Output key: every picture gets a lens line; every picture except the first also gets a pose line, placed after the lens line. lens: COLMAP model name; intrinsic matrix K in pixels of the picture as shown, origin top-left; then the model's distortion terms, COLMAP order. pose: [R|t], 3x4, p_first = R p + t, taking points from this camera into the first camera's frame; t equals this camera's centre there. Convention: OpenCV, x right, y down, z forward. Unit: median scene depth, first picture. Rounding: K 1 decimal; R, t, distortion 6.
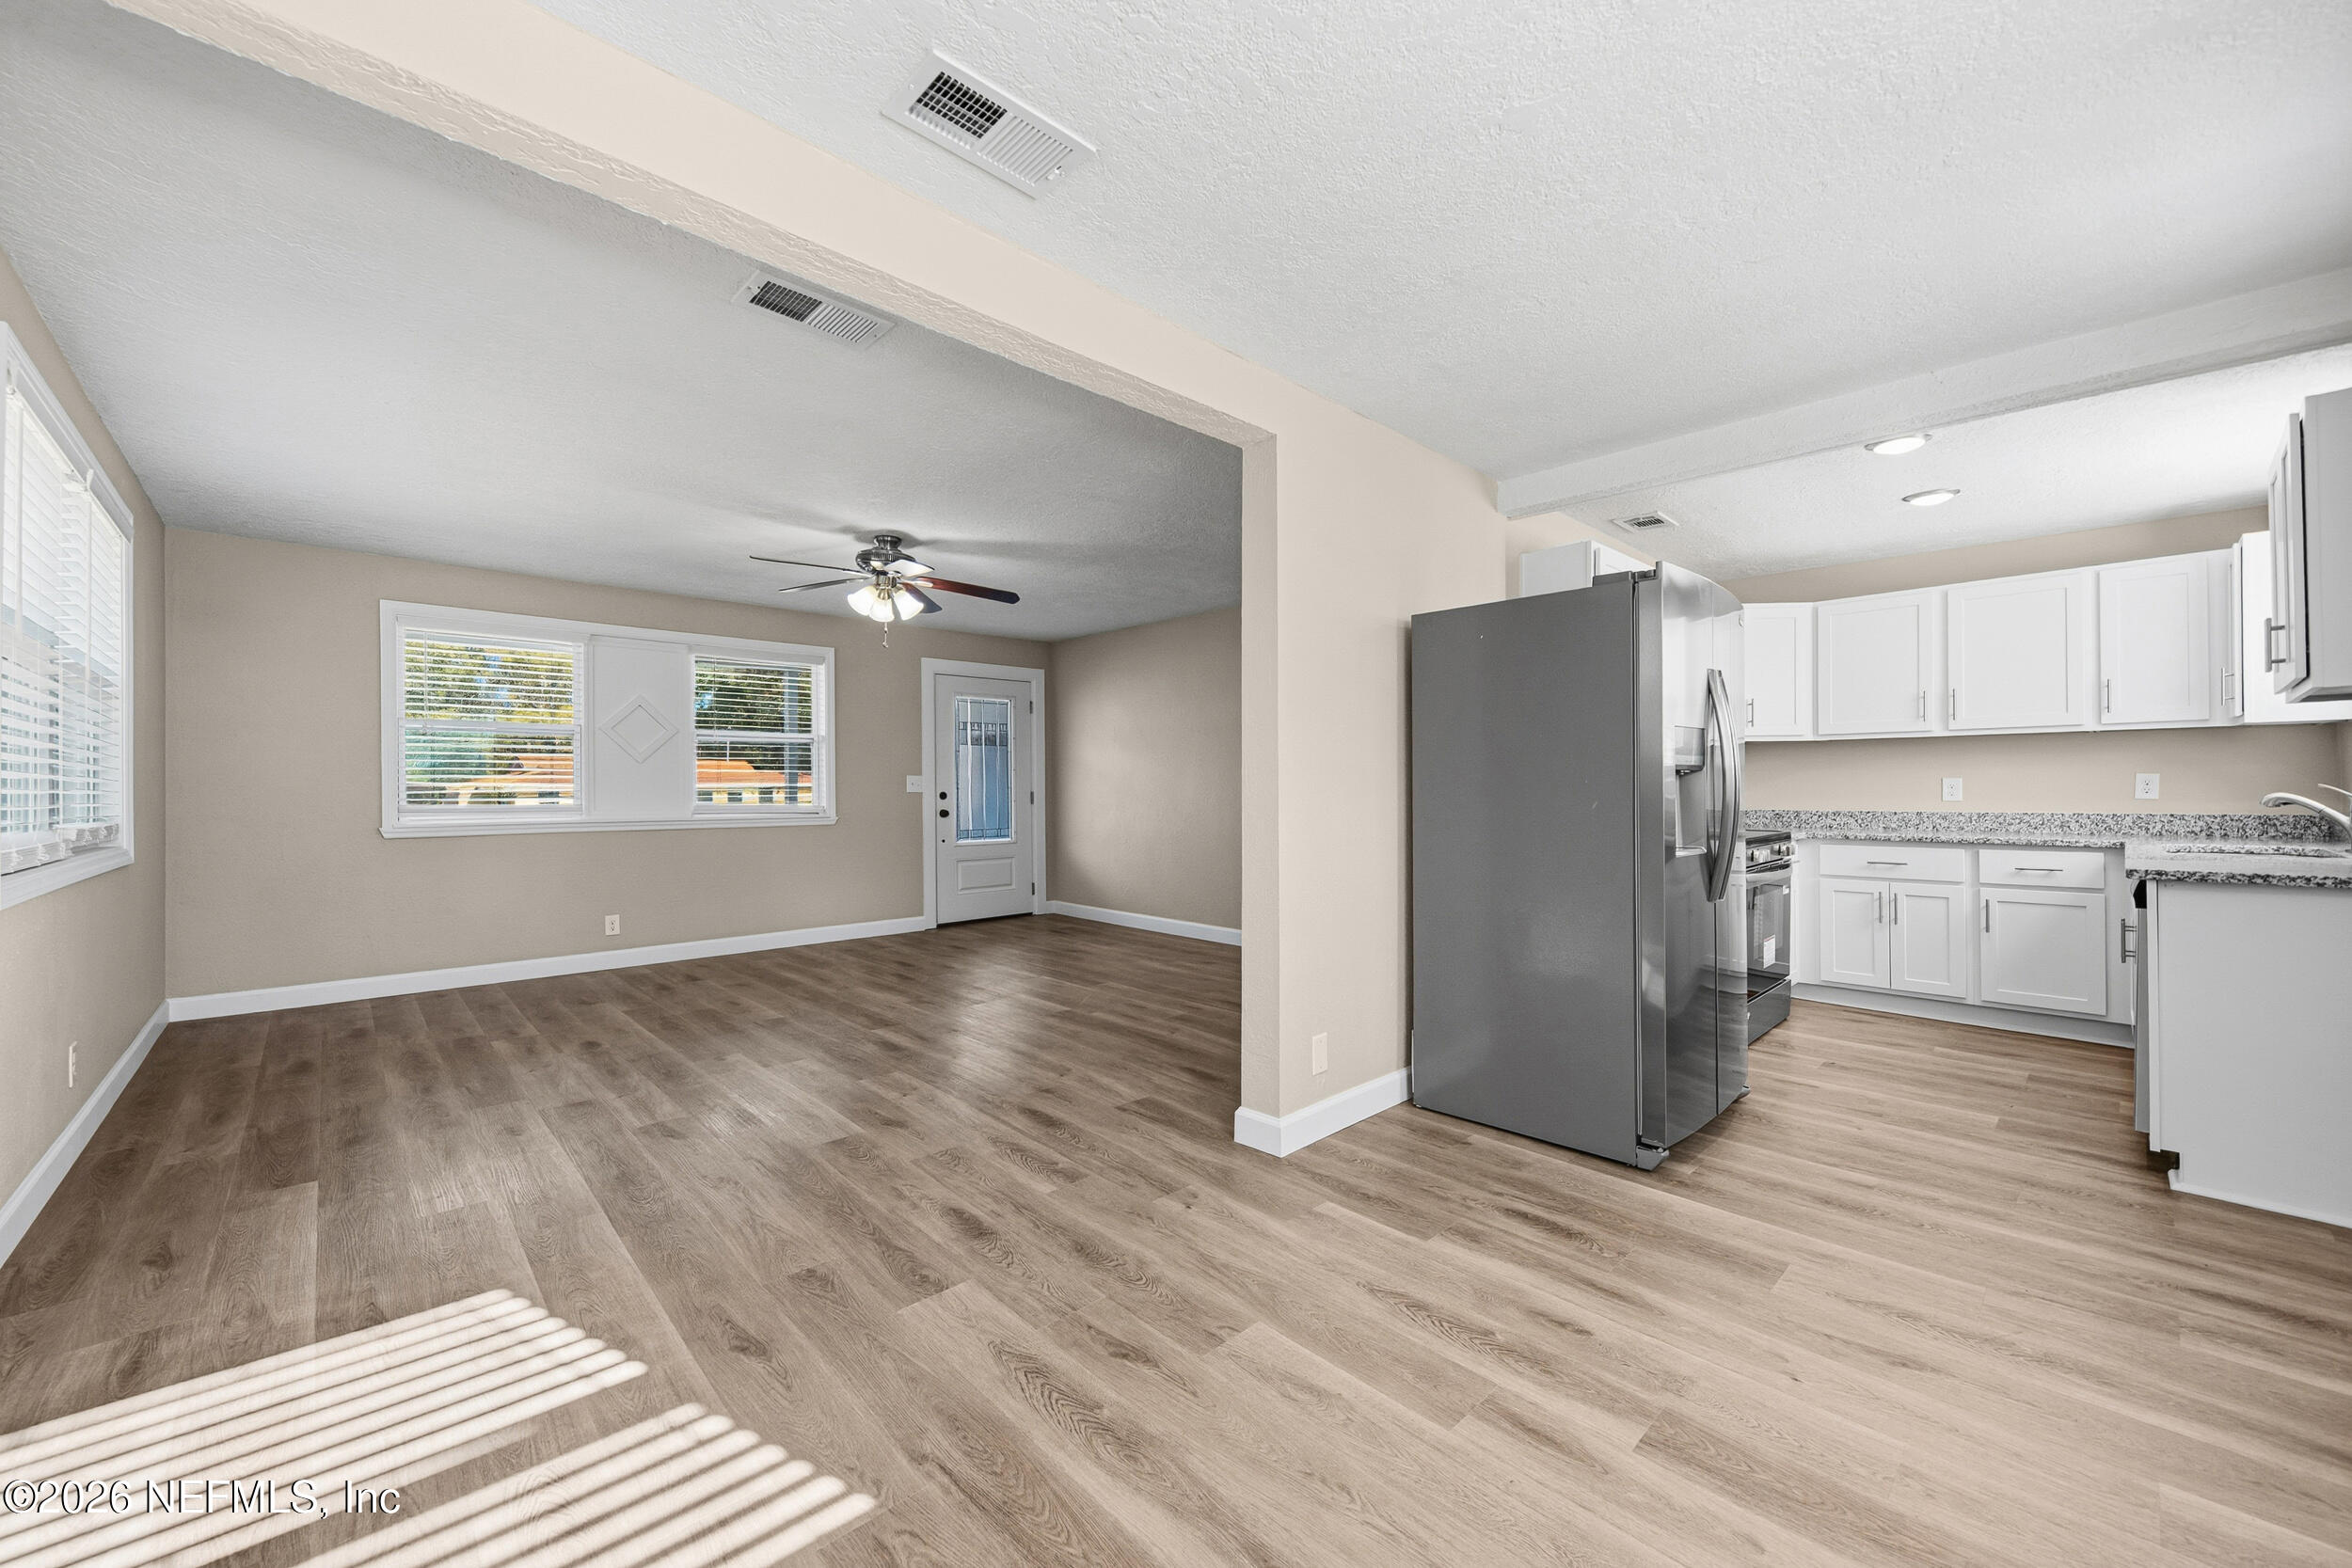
lens RADIAL K [[890.9, 0, 1166.0], [0, 890.9, 786.4], [0, 0, 1]] dist [0.001986, -0.000015]
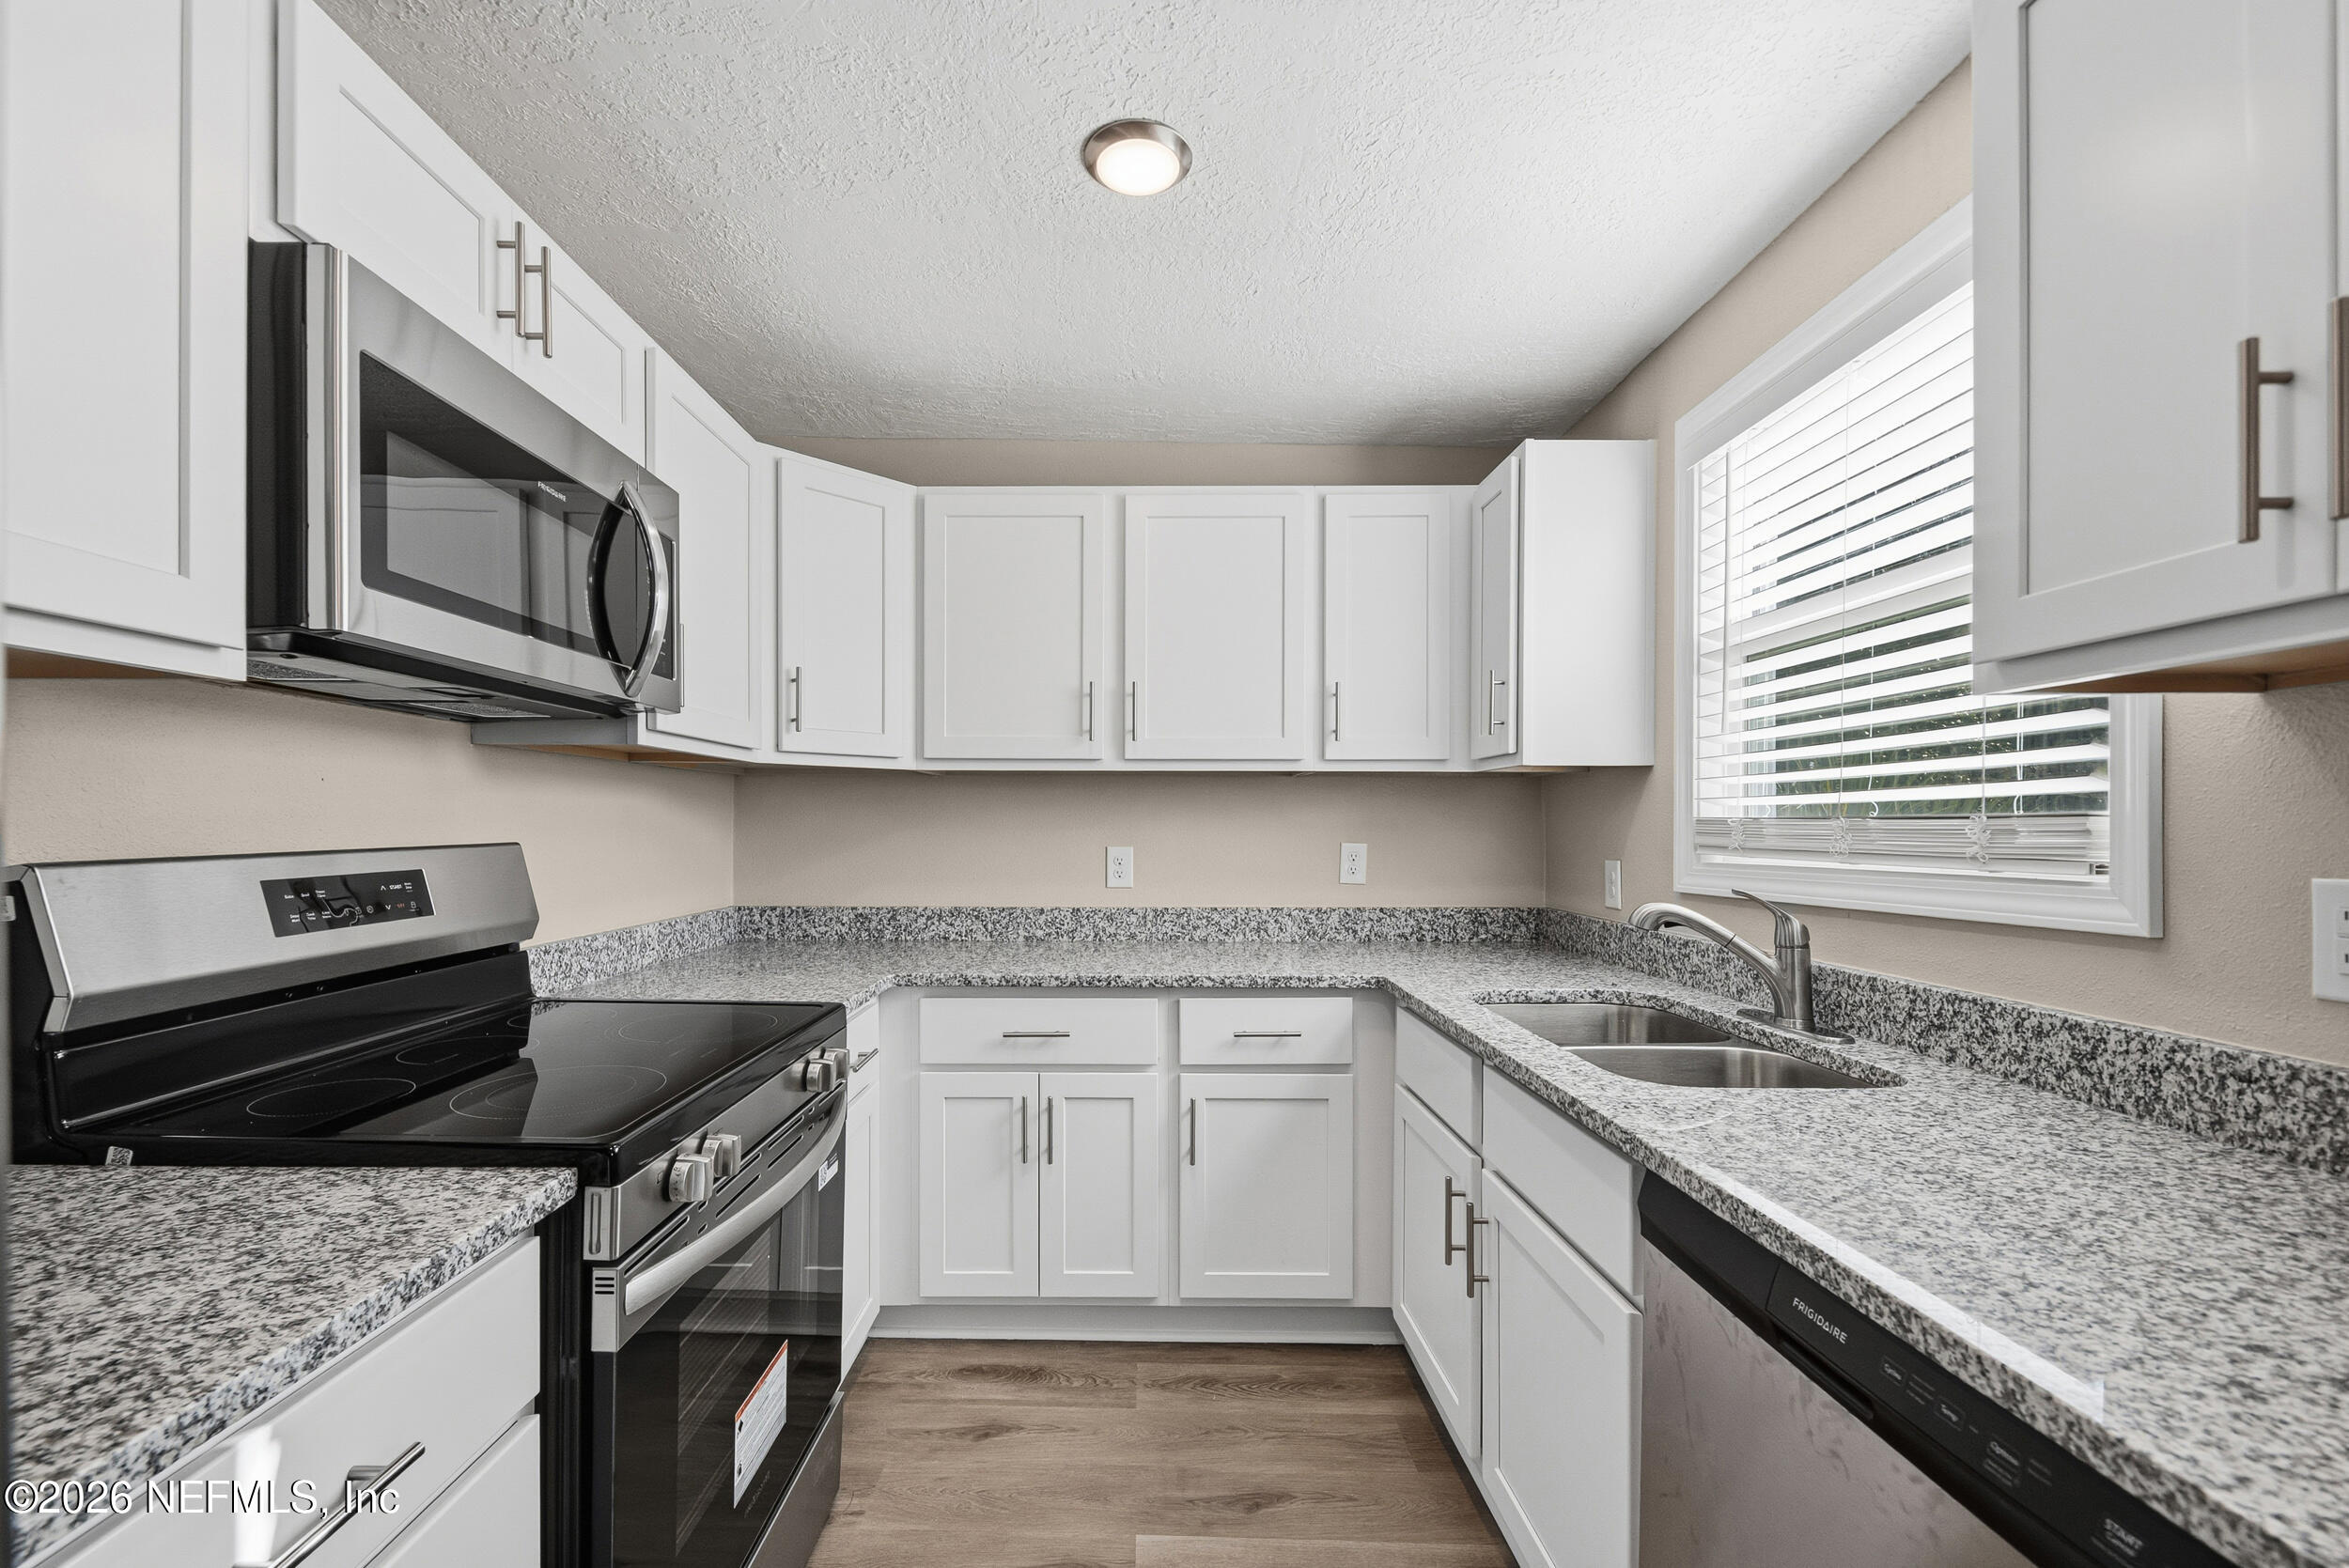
lens RADIAL K [[948.9, 0, 1137.2], [0, 948.9, 824.4], [0, 0, 1]] dist [0.000421, 0.000035]
pose [[0.683623, 0.004938, 0.729818, 0.504211], [-0.007905, 0.999969, 0.000639, -0.027085], [-0.729792, -0.006206, 0.683641, 0.652998]]
